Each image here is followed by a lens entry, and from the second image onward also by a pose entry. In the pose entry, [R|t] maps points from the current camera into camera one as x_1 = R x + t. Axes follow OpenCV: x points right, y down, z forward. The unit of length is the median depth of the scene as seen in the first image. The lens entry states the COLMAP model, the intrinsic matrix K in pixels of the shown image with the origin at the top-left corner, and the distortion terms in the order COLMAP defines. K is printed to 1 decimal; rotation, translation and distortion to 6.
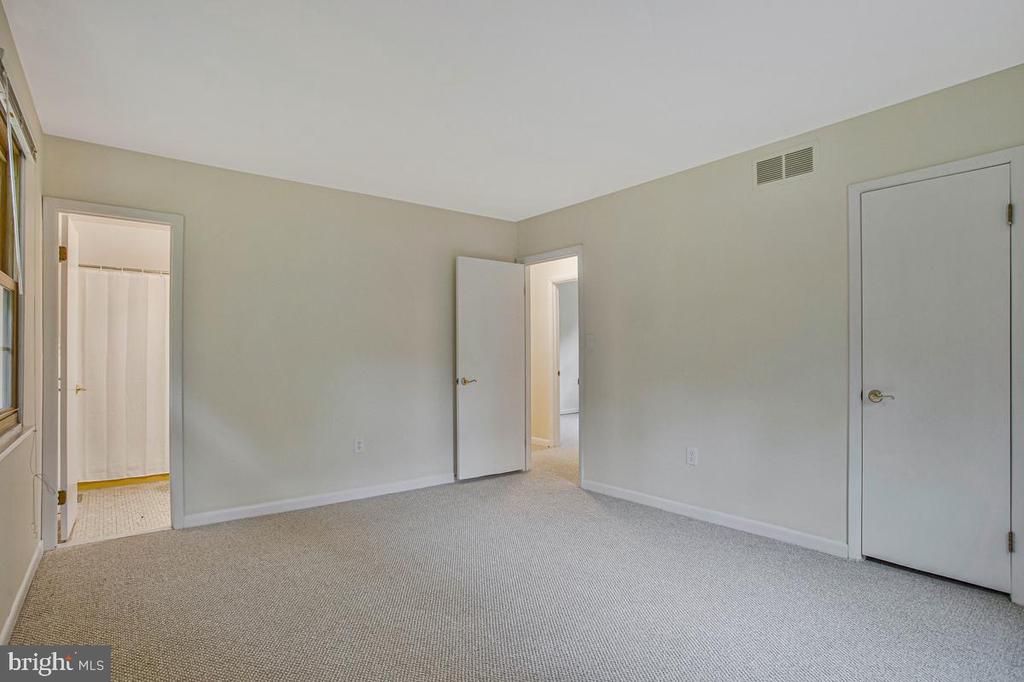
lens RADIAL K [[529.8, 0, 510.5], [0, 529.8, 344.3], [0, 0, 1]] dist [-0.004478, 0.003571]
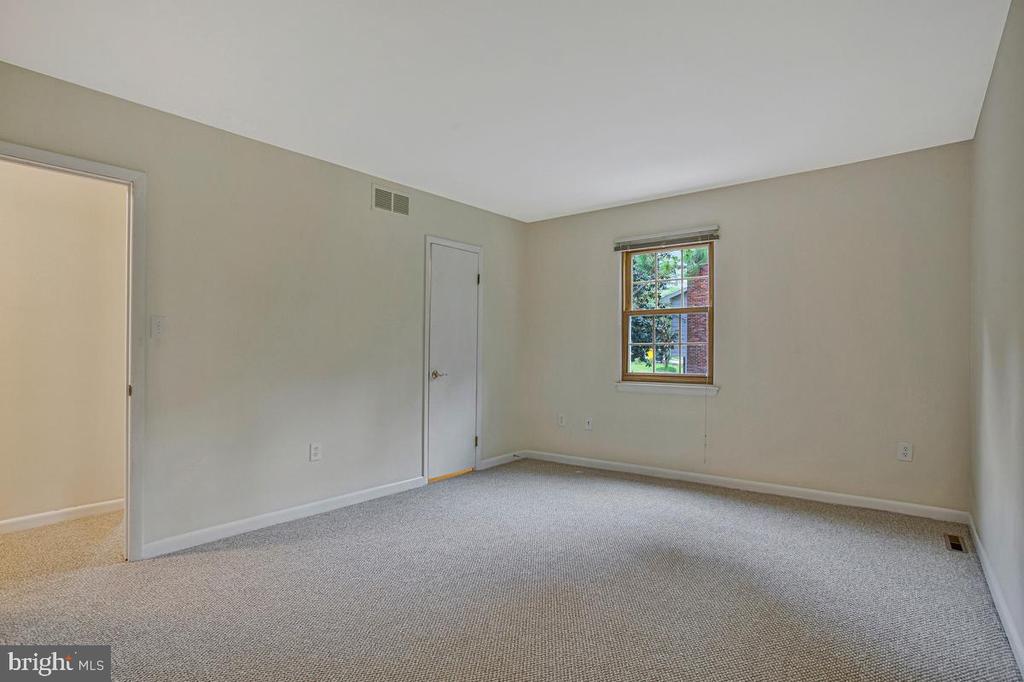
lens RADIAL K [[529.8, 0, 508.2], [0, 529.8, 345.3], [0, 0, 1]] dist [-0.004478, 0.003571]
pose [[-0.219084, 0.023304, 0.975428, -0.800962], [-0.009915, 0.999610, -0.026109, 0.043850], [-0.975656, -0.015391, -0.218767, 1.010141]]
